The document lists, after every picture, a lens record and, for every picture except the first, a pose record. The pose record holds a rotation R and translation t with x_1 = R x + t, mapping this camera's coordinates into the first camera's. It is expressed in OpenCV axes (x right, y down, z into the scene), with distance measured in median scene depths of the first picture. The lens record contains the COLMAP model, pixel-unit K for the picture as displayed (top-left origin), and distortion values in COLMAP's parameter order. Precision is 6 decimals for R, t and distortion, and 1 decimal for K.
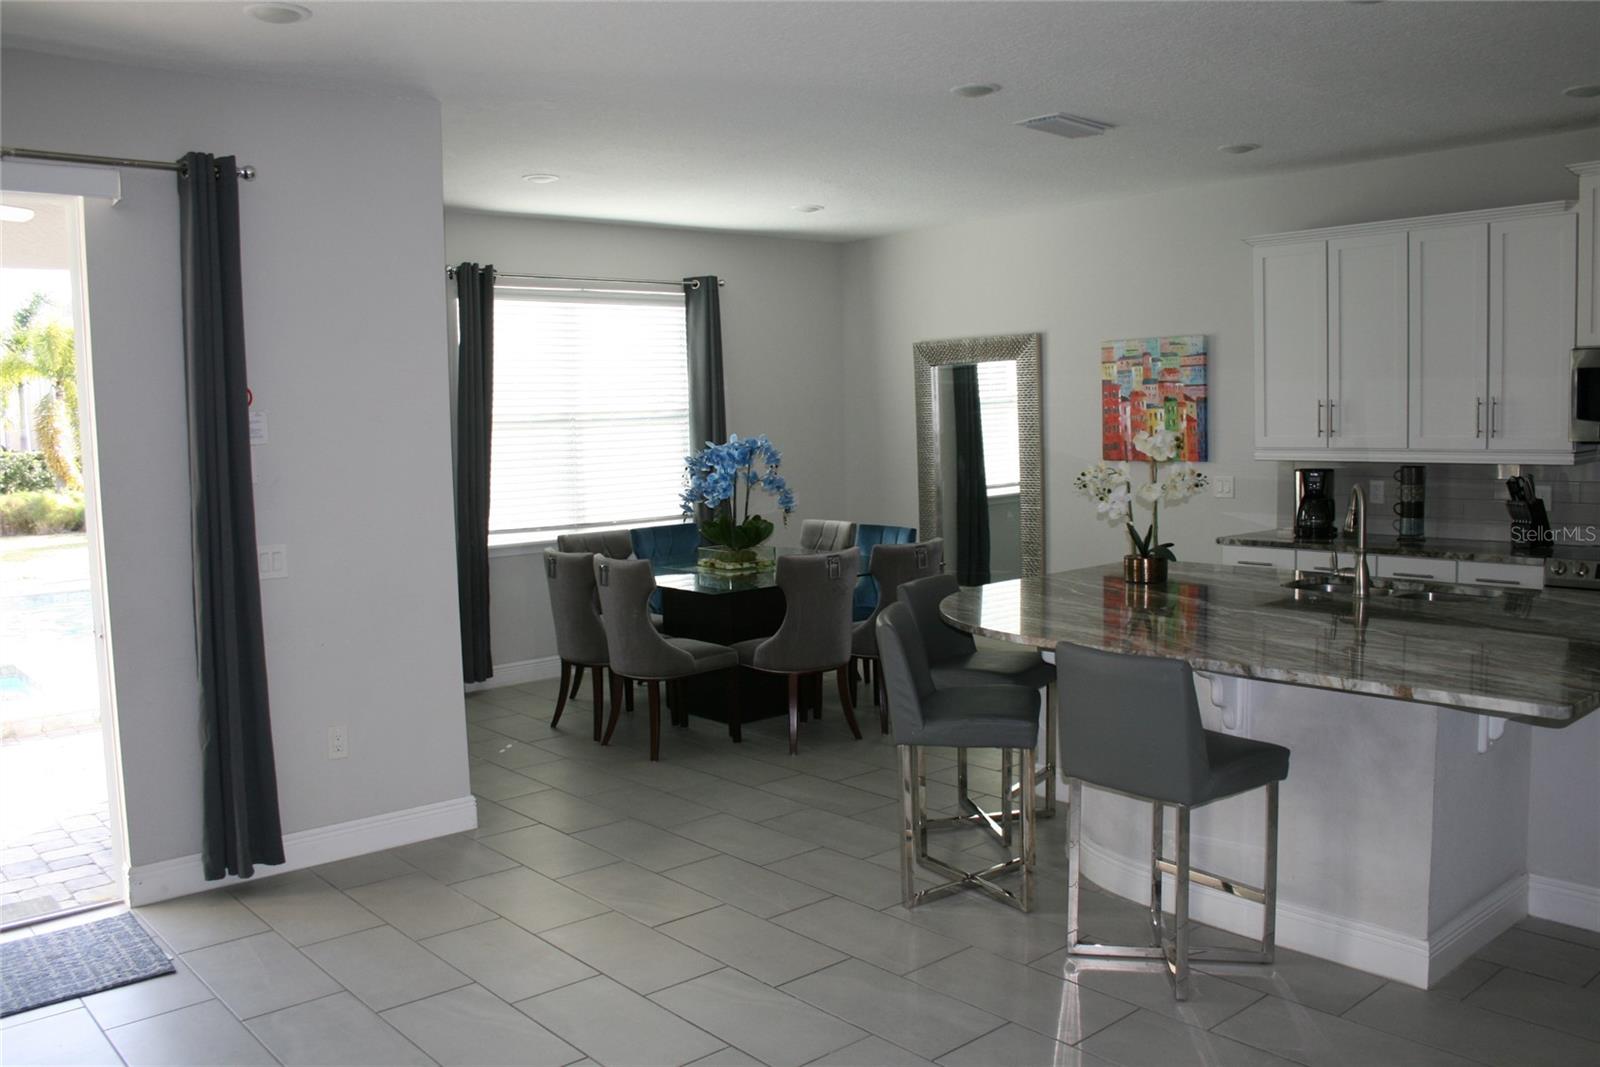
lens RADIAL K [[1331.3, 0, 800.0], [0, 1331.3, 533.5], [0, 0, 1]] dist [-0.150342, 0.120392]
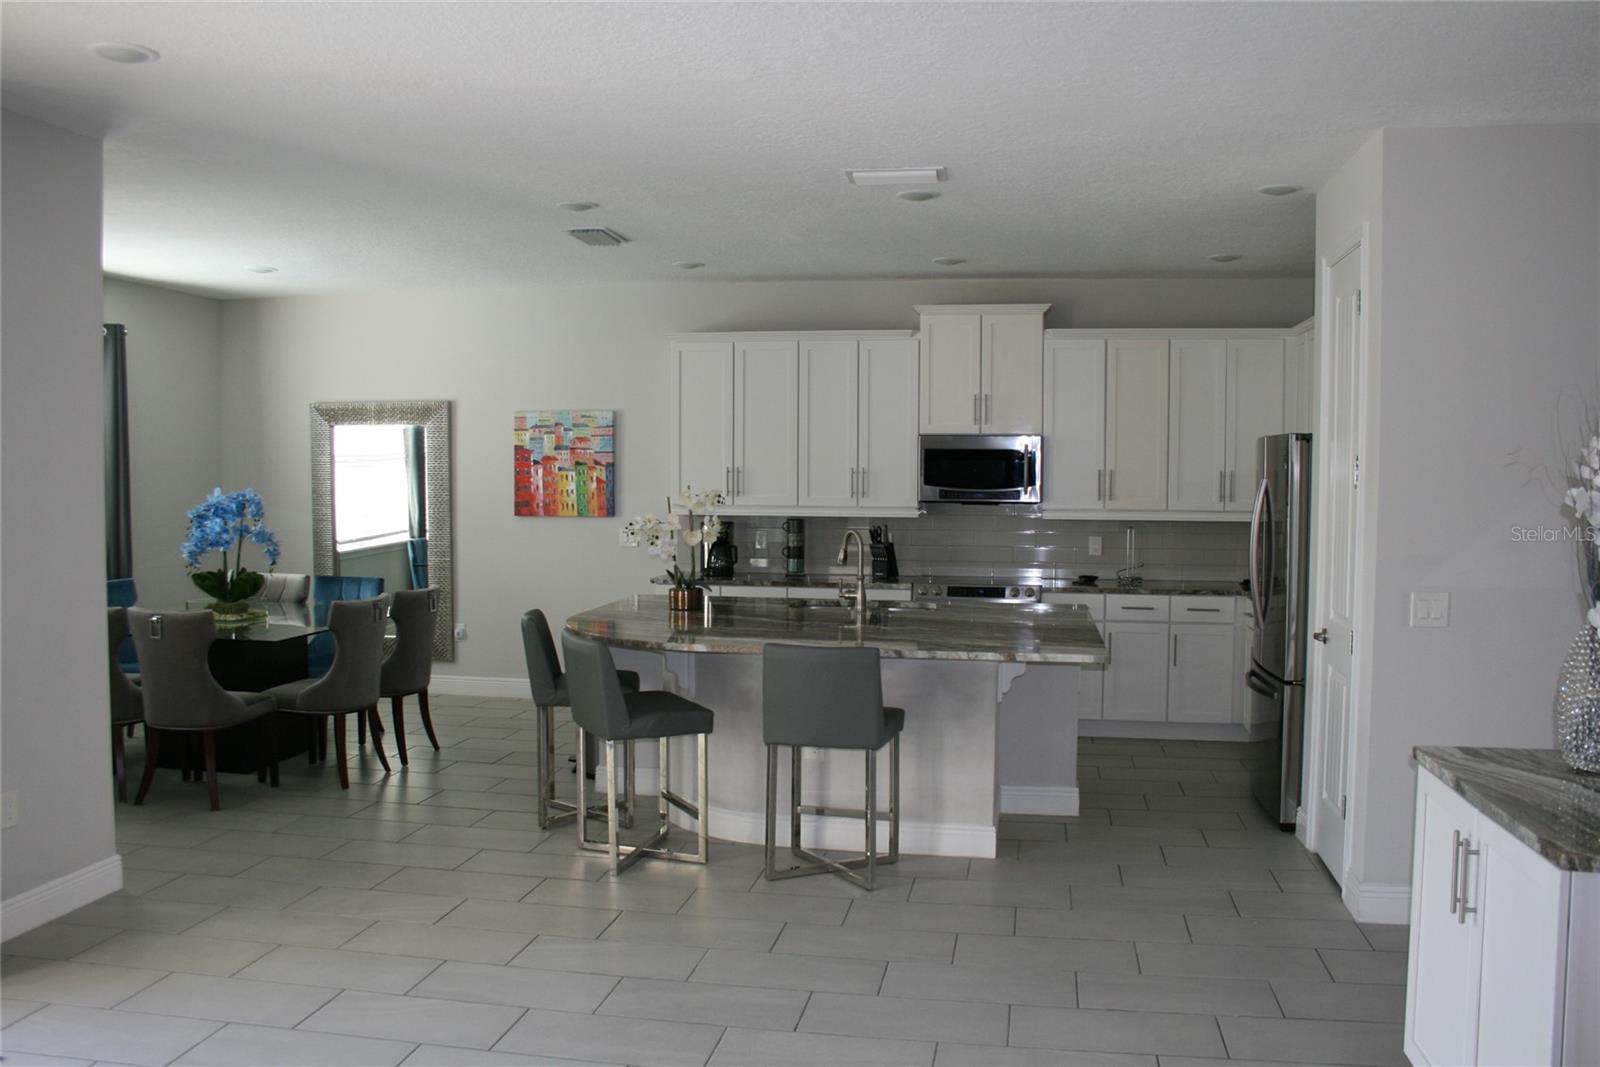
lens RADIAL K [[1331.3, 0, 800.0], [0, 1331.3, 533.5], [0, 0, 1]] dist [-0.150342, 0.120392]
pose [[0.778882, -0.001729, 0.627168, -0.314046], [0.032218, 0.998786, -0.037258, 0.010757], [-0.626343, 0.049226, 0.777992, -0.039782]]
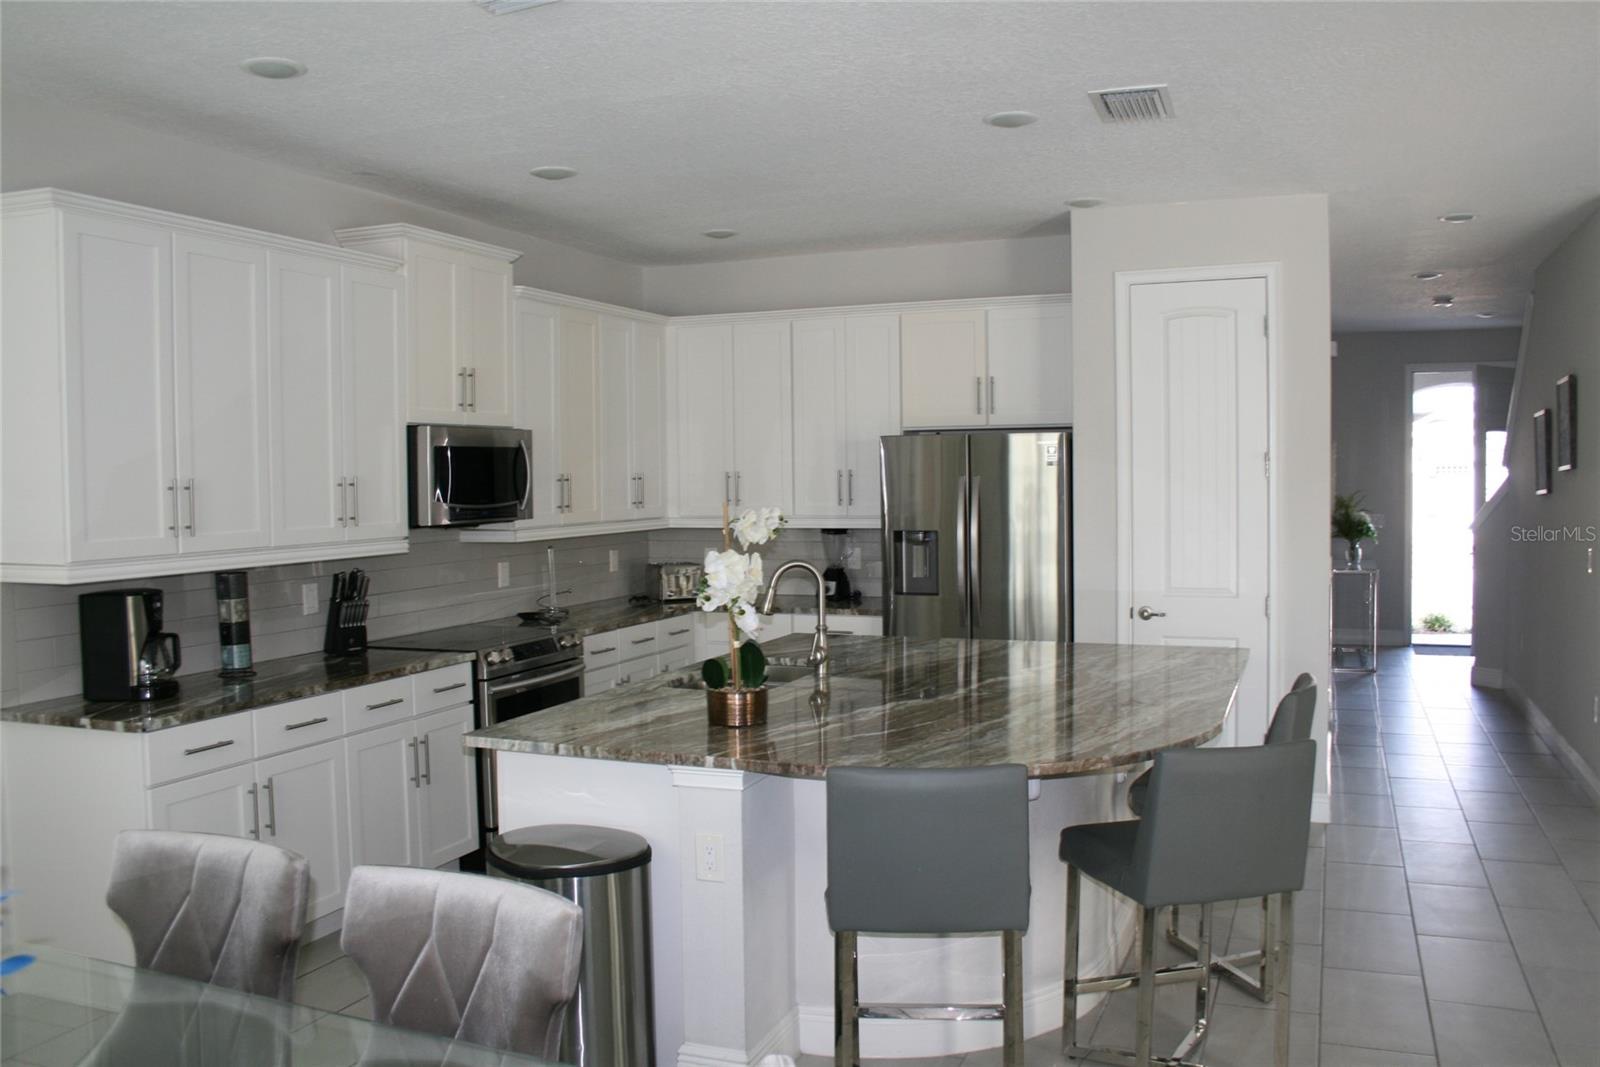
lens RADIAL K [[1323.5, 0, 800.0], [0, 1323.5, 533.5], [0, 0, 1]] dist [-0.201735, 0.234797]
pose [[-0.456096, -0.008433, 0.889891, -0.259561], [0.105443, 0.992399, 0.063447, -0.073282], [-0.883662, 0.122771, -0.451740, 0.893465]]
